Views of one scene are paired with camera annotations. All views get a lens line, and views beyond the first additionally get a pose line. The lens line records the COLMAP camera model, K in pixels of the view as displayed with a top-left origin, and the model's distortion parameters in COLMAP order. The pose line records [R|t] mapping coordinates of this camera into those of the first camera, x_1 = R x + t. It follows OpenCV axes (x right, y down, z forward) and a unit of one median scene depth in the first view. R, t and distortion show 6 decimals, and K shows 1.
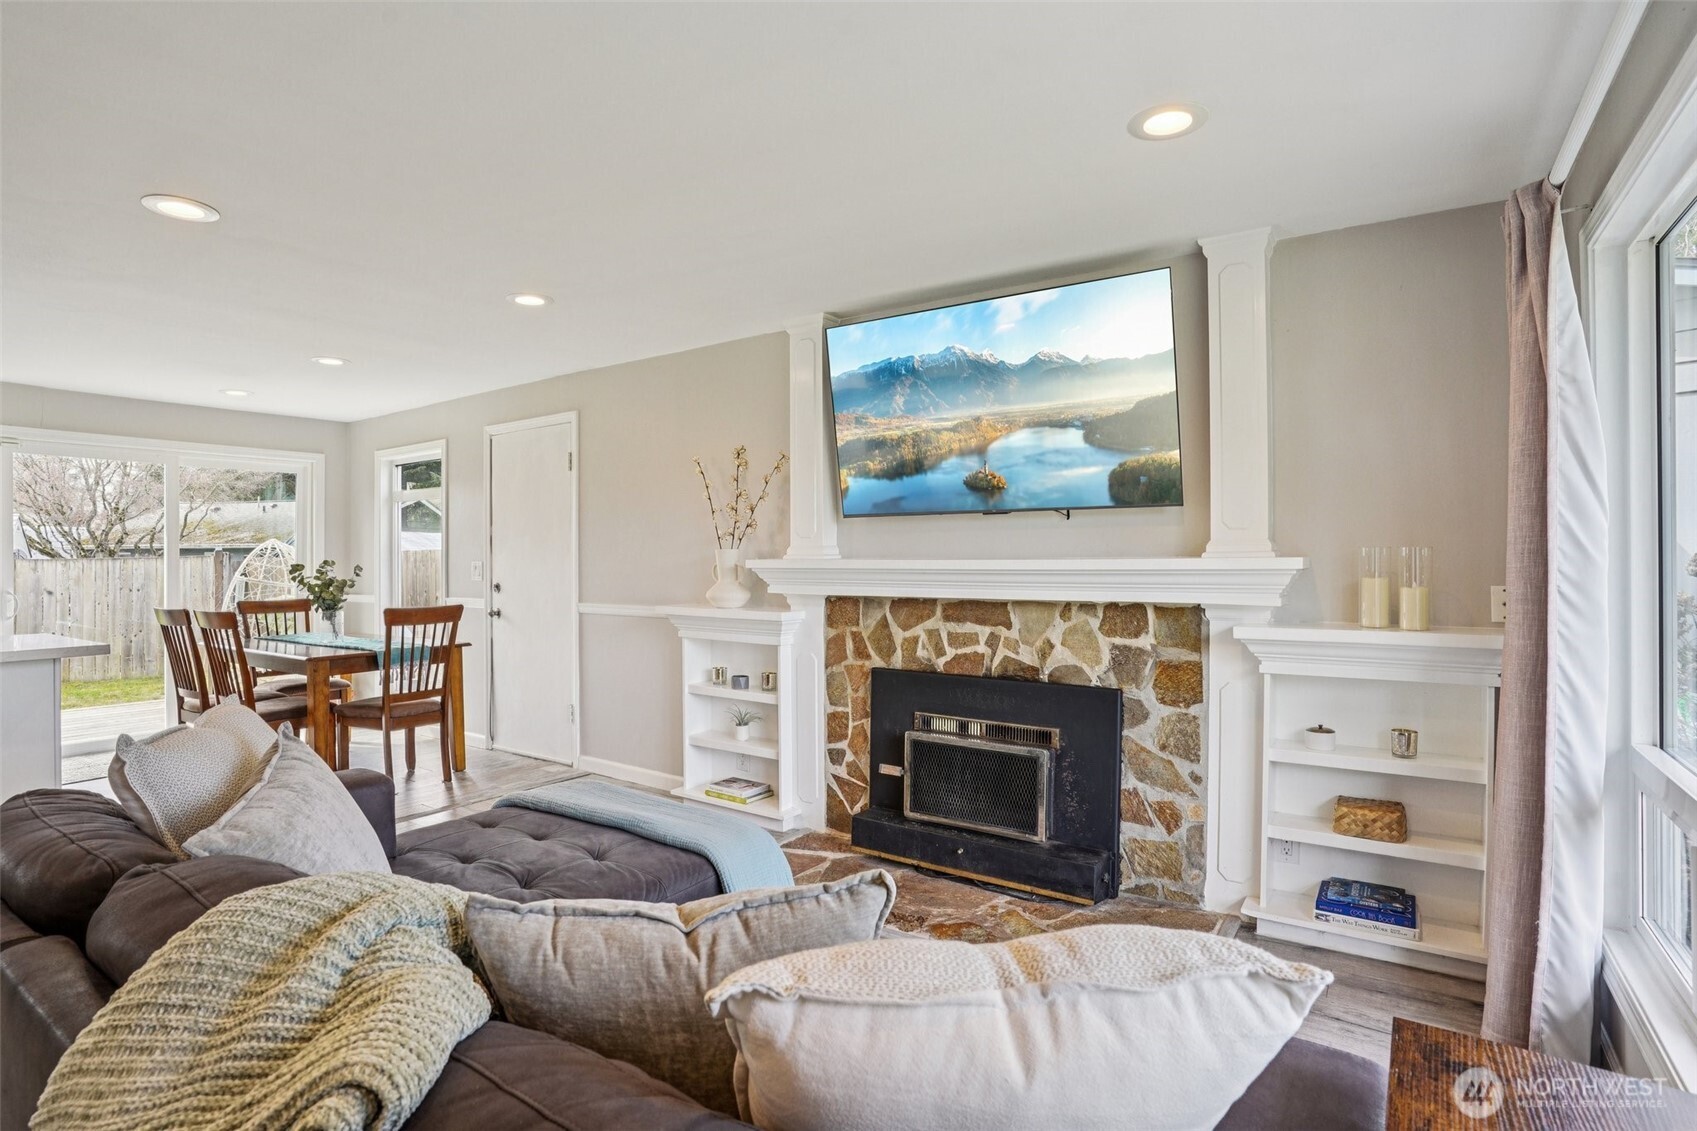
lens RADIAL K [[835.0, 0, 848.5], [0, 835.0, 565.5], [0, 0, 1]] dist [-0.057350, 0.024987]
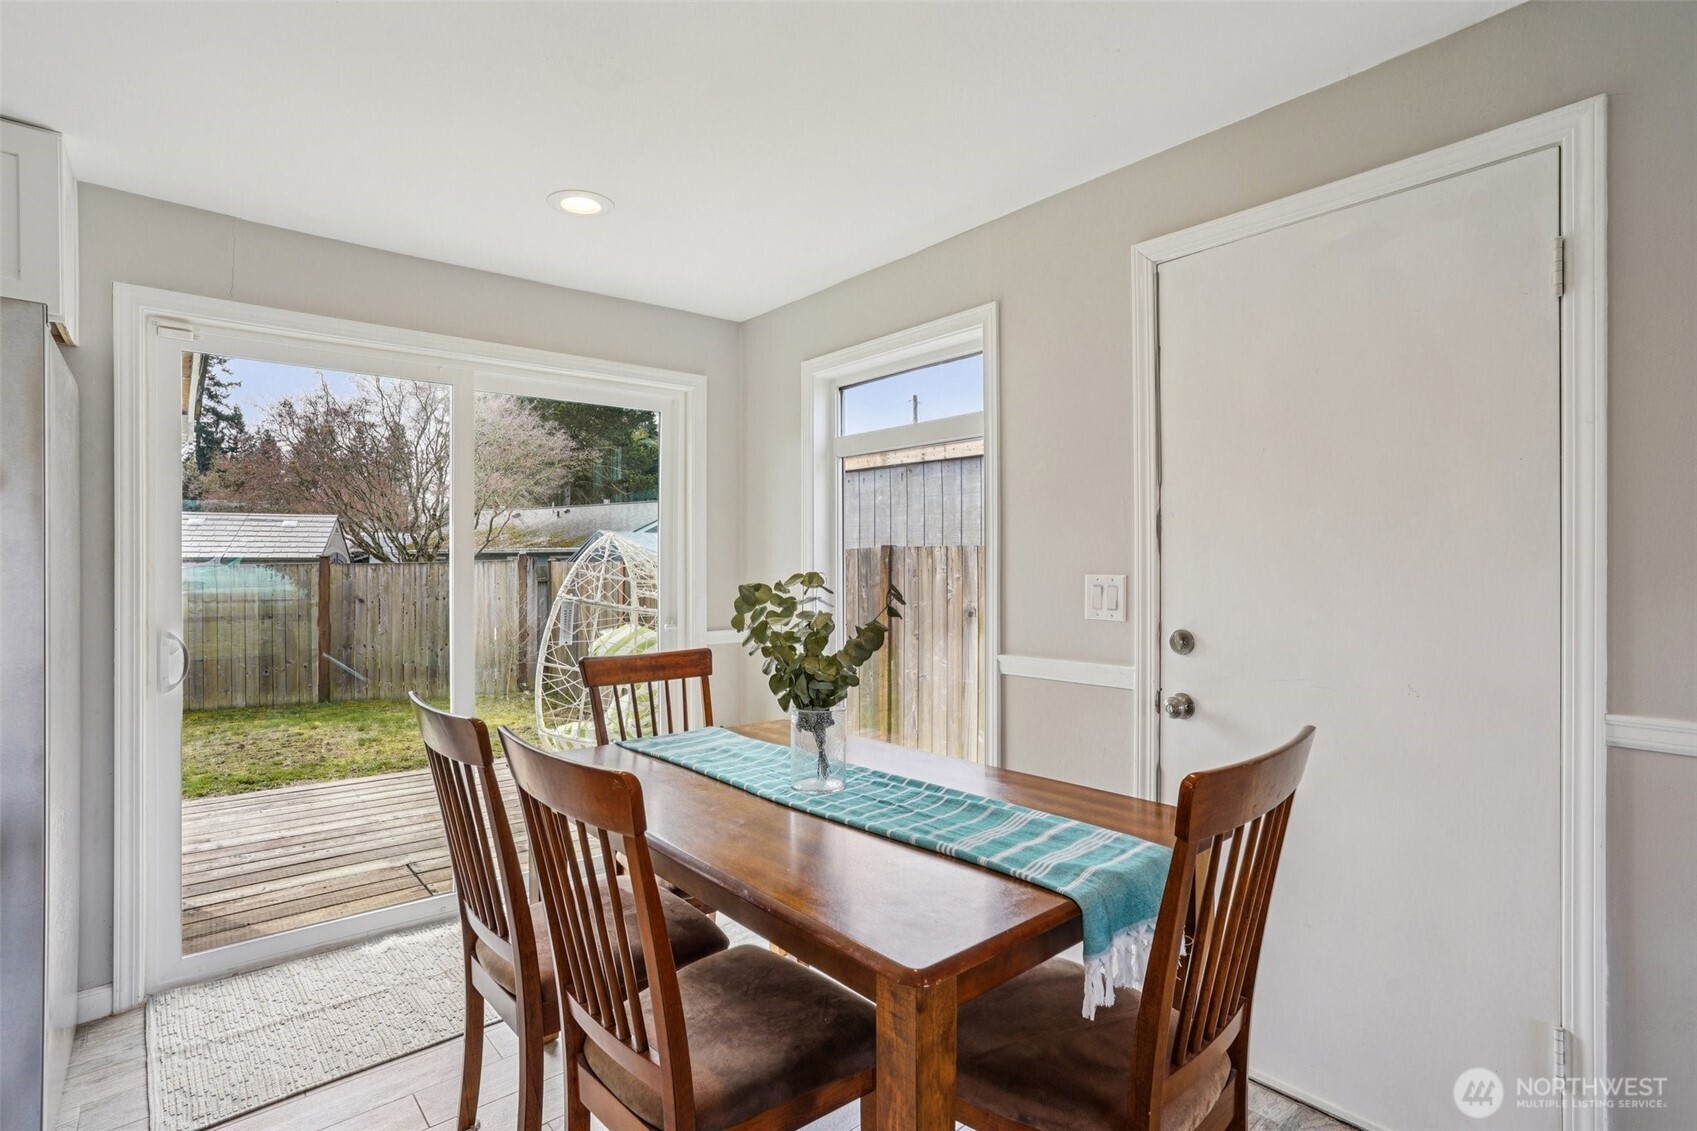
lens RADIAL K [[835.0, 0, 848.5], [0, 835.0, 565.5], [0, 0, 1]] dist [-0.057350, 0.024987]
pose [[0.962018, 0.004809, -0.272944, -0.183618], [-0.007029, 0.999950, -0.007156, -0.002422], [0.272896, 0.008803, 0.962003, 0.226659]]
